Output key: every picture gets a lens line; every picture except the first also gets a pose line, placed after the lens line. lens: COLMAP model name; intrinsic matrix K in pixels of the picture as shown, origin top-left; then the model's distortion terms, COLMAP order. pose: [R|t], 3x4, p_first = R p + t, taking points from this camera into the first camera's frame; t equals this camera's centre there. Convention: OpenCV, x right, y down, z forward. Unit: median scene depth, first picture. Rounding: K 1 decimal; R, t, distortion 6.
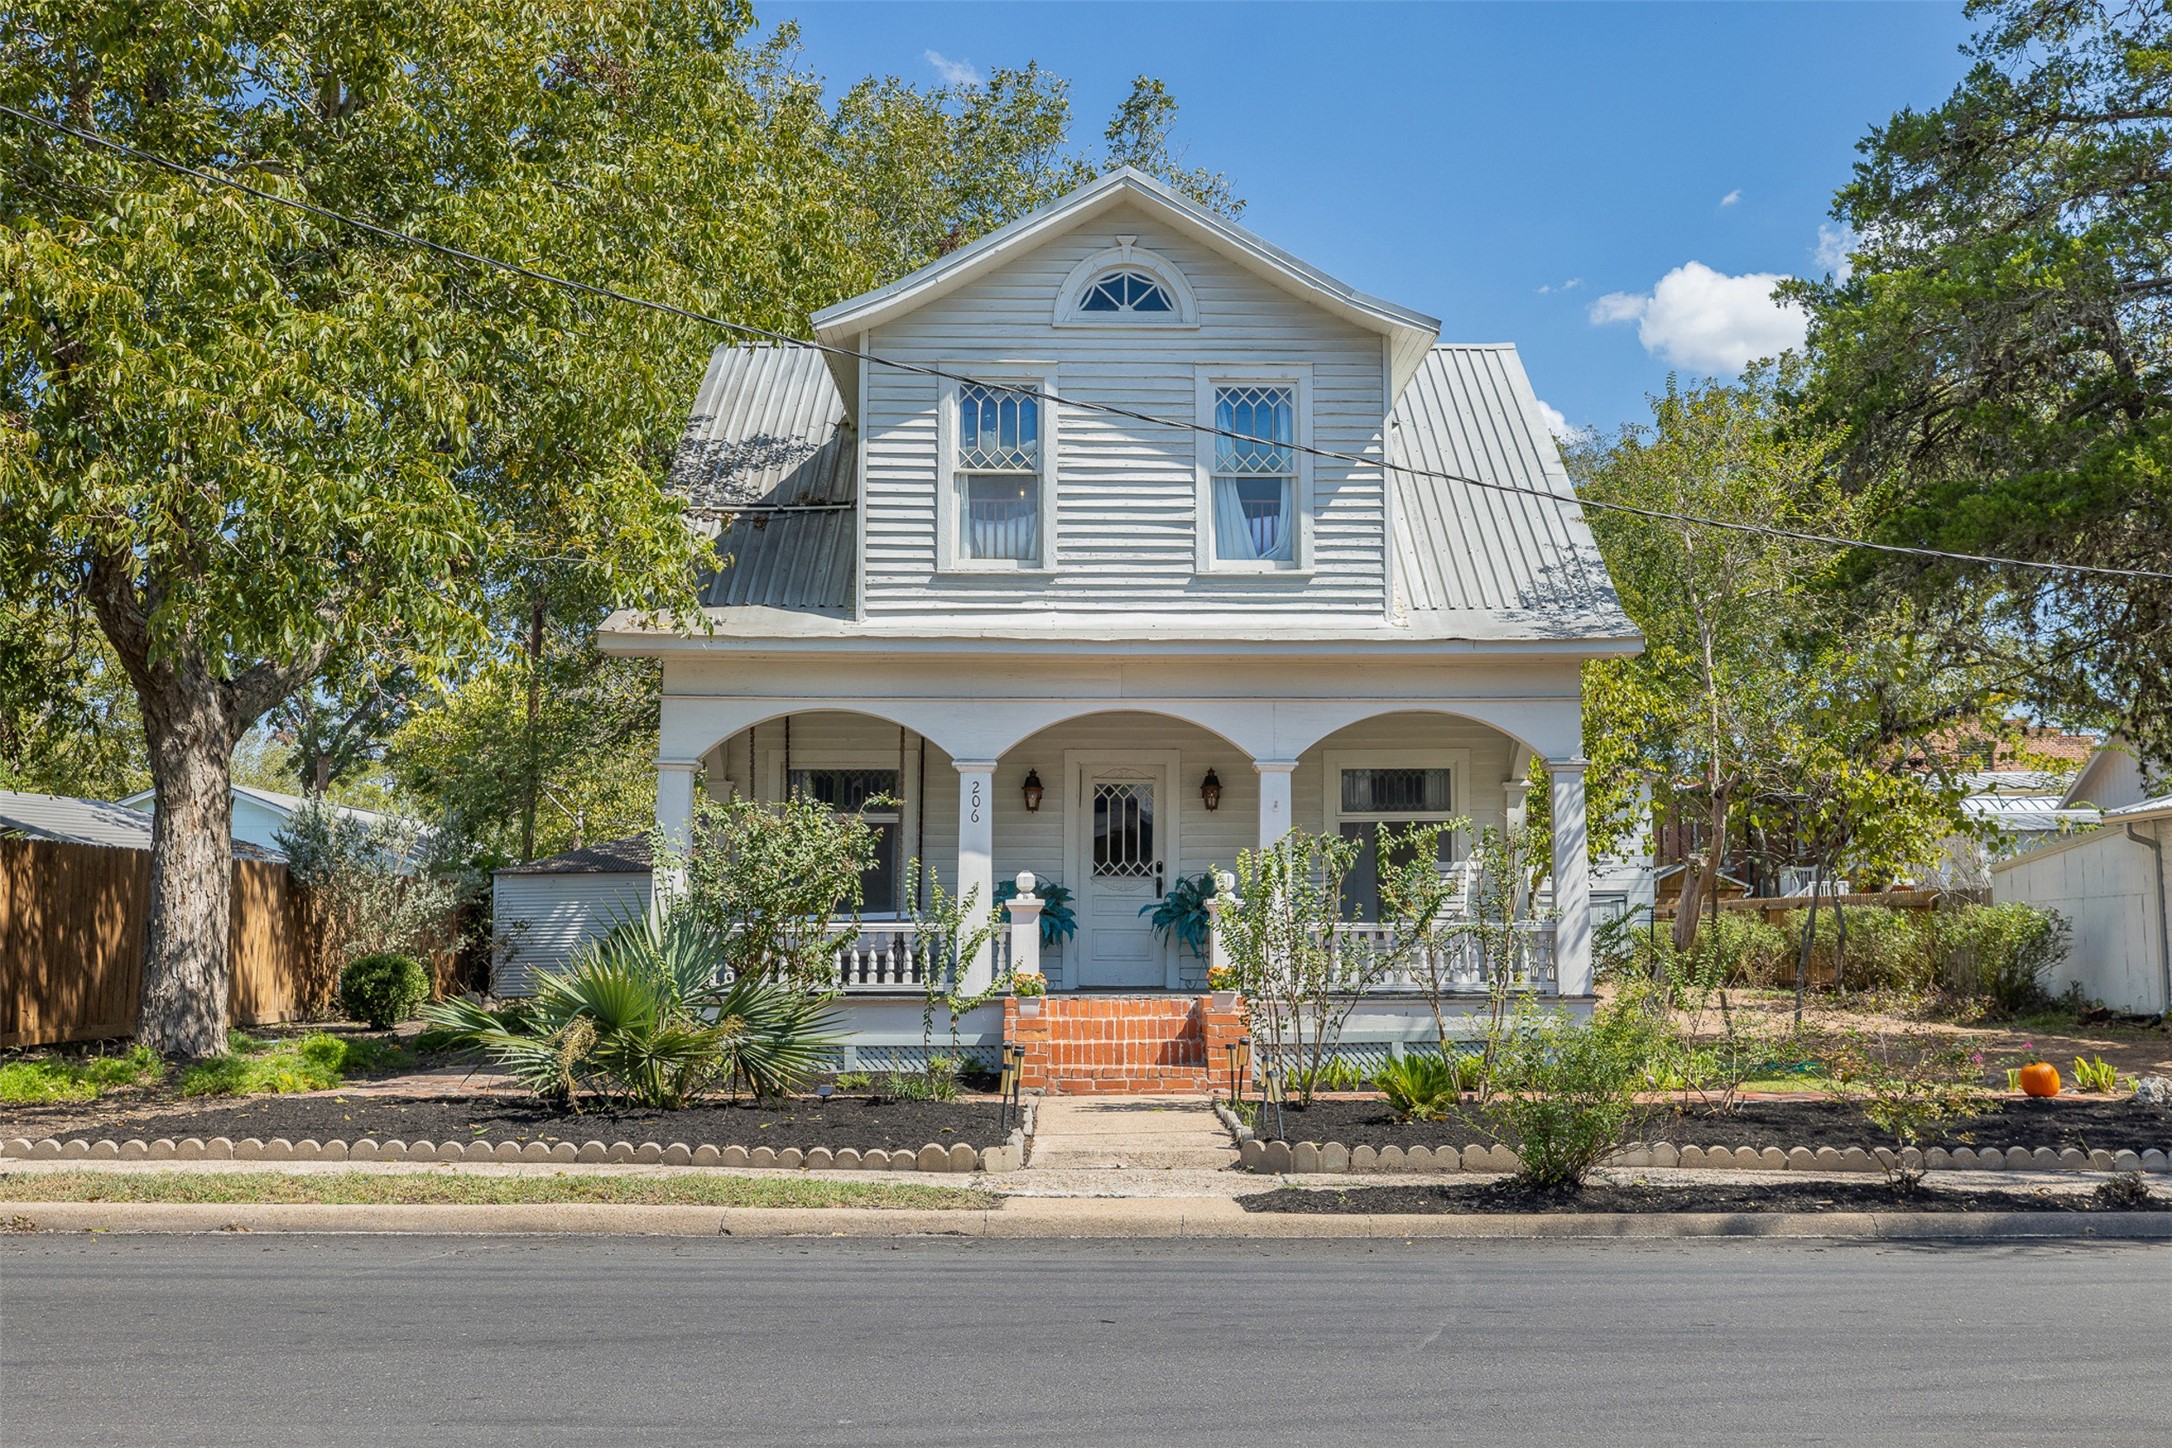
lens RADIAL K [[2156.6, 0, 1132.7], [0, 2156.6, 725.6], [0, 0, 1]] dist [0.005708, 0.014165]
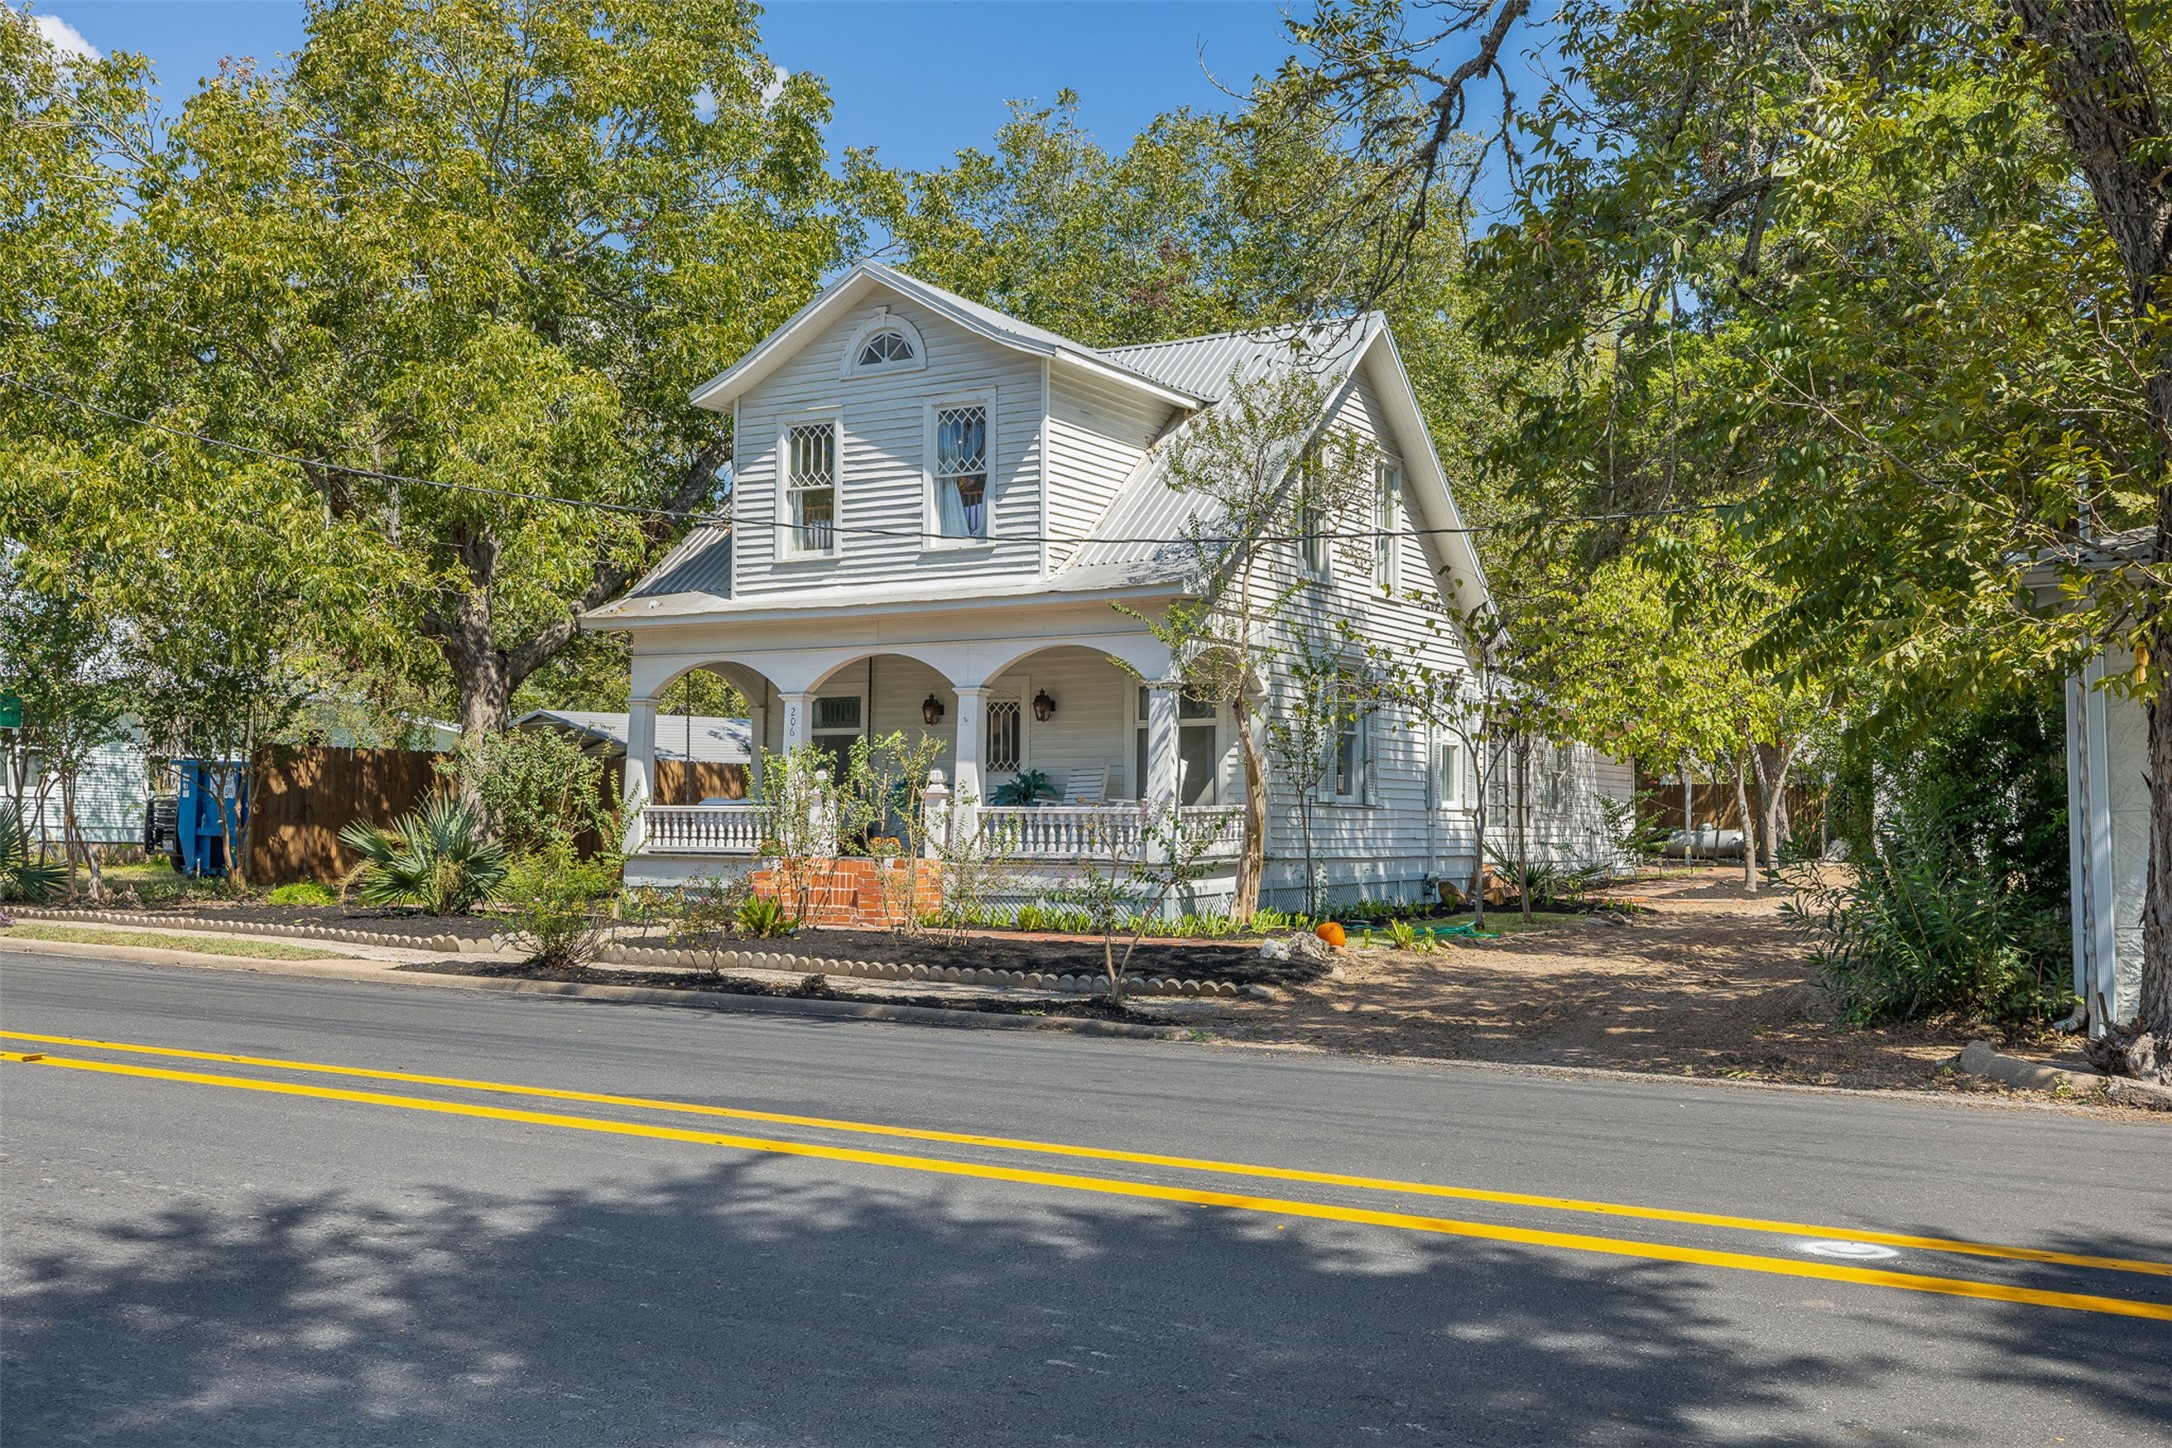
lens RADIAL K [[2156.6, 0, 1132.7], [0, 2156.6, 725.6], [0, 0, 1]] dist [0.005708, 0.014165]
pose [[0.827760, -0.017219, -0.560819, 0.901948], [0.047113, 0.998132, 0.038893, -0.007219], [0.559102, -0.058615, 0.827025, -0.061532]]
